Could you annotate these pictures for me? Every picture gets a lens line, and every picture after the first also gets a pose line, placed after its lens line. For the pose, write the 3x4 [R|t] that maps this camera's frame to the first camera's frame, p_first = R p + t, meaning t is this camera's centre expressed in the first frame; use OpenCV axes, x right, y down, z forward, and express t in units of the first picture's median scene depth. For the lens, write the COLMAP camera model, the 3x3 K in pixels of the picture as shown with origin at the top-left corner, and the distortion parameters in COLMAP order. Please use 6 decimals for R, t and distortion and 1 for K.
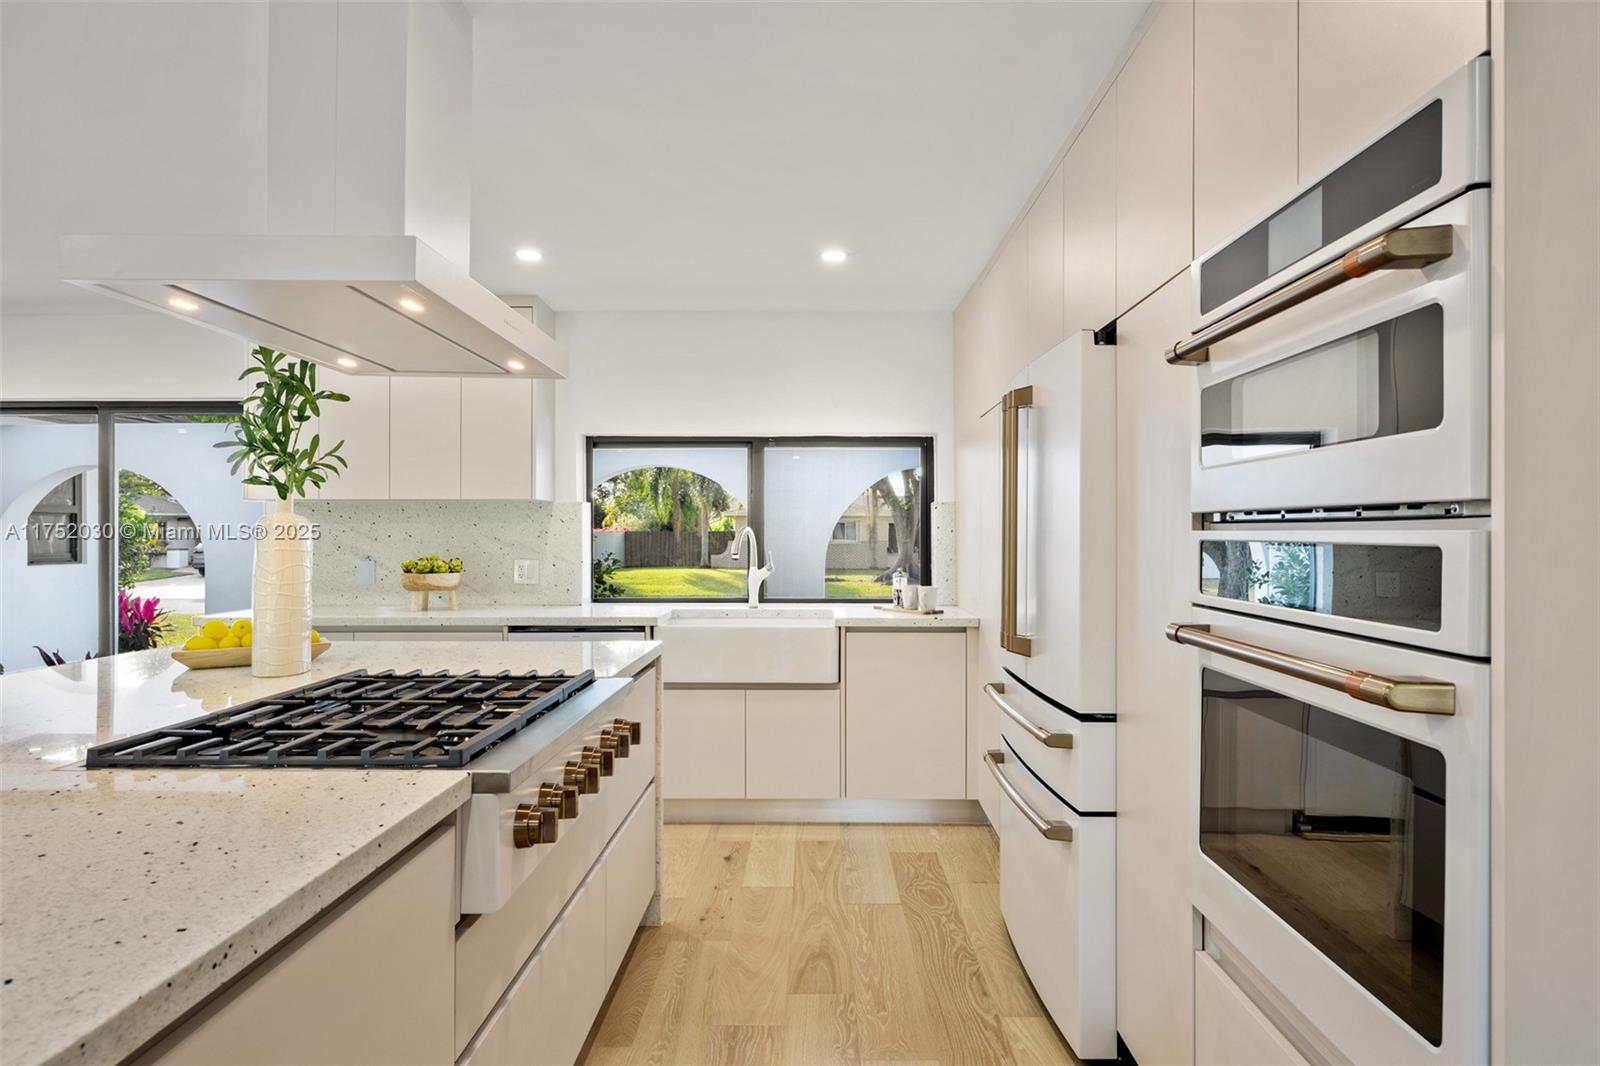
lens RADIAL K [[887.0, 0, 800.0], [0, 887.0, 533.0], [0, 0, 1]] dist [0.000225, 0.000002]
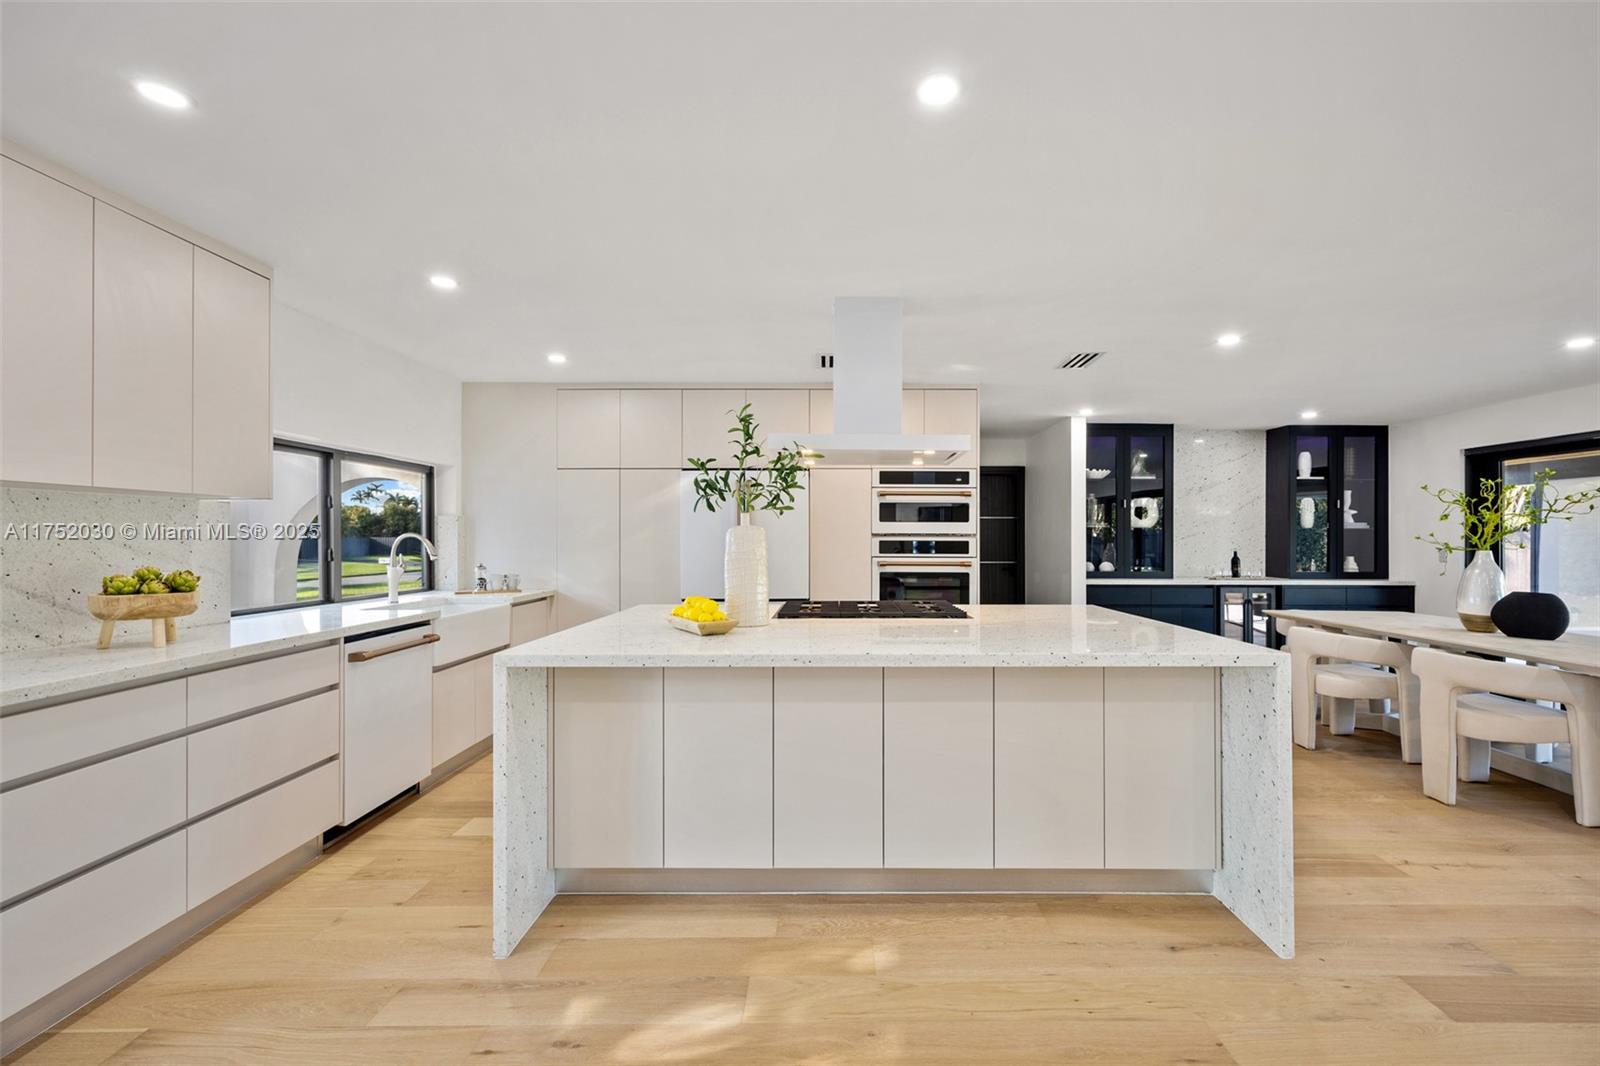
lens RADIAL K [[651.6, 0, 811.7], [0, 651.6, 537.4], [0, 0, 1]] dist [-0.001256, -0.000202]
pose [[0.044509, 0.002669, 0.999005, -0.912728], [-0.001211, 0.999996, -0.002618, 0.000351], [-0.999008, -0.001094, 0.044512, 0.432414]]
